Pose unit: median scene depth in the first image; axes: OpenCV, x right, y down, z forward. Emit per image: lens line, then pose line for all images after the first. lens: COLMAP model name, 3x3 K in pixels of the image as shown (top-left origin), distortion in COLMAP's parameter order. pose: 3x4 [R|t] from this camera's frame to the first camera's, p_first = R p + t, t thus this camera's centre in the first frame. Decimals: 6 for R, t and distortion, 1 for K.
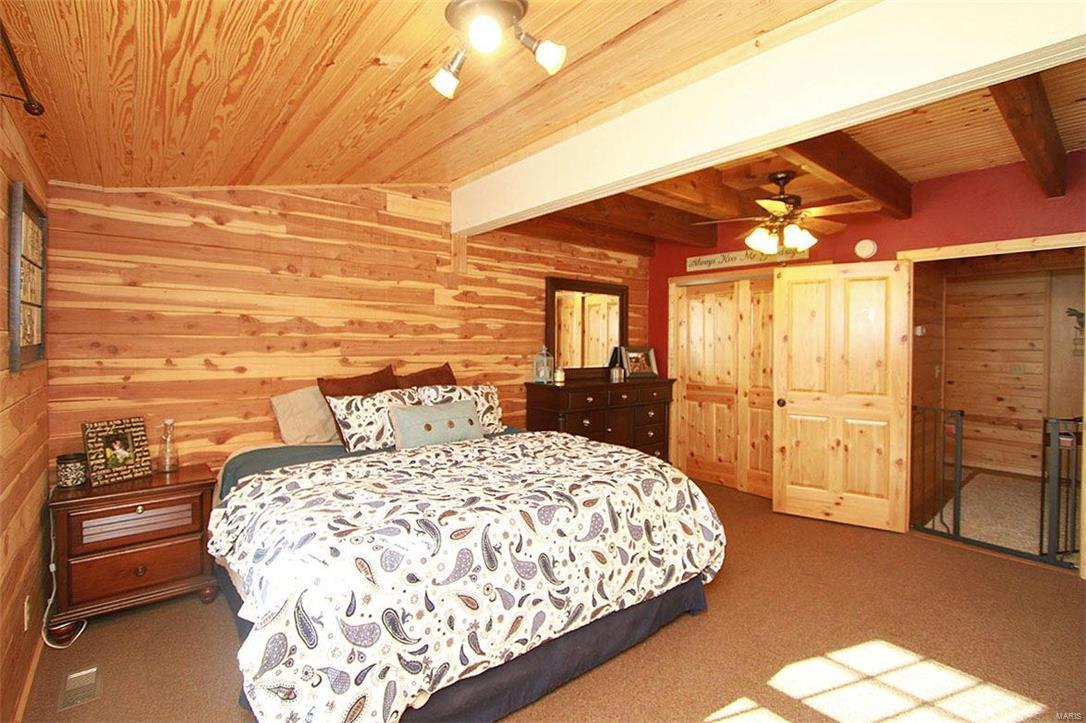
lens RADIAL K [[496.8, 0, 541.5], [0, 496.8, 352.7], [0, 0, 1]] dist [-0.004160, 0.000133]
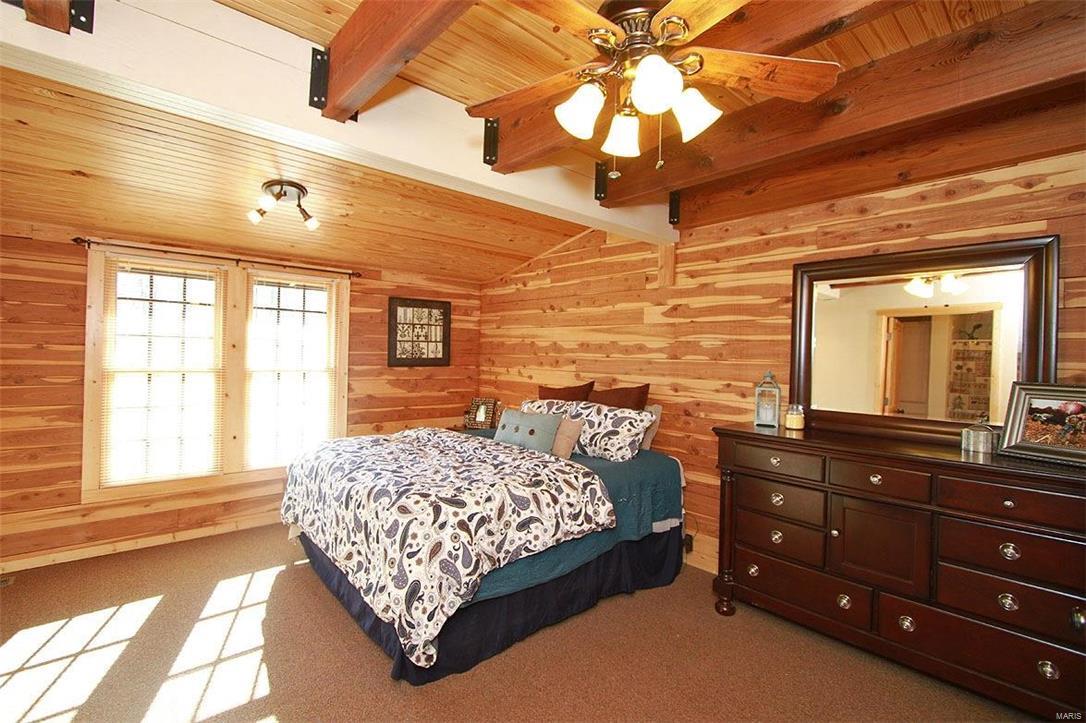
lens RADIAL K [[496.8, 0, 542.1], [0, 496.8, 361.5], [0, 0, 1]] dist [-0.004160, 0.000133]
pose [[0.049102, 0.004159, -0.998785, 0.738712], [-0.046004, 0.998939, 0.001898, -0.015013], [0.997734, 0.045855, 0.049241, 0.745868]]
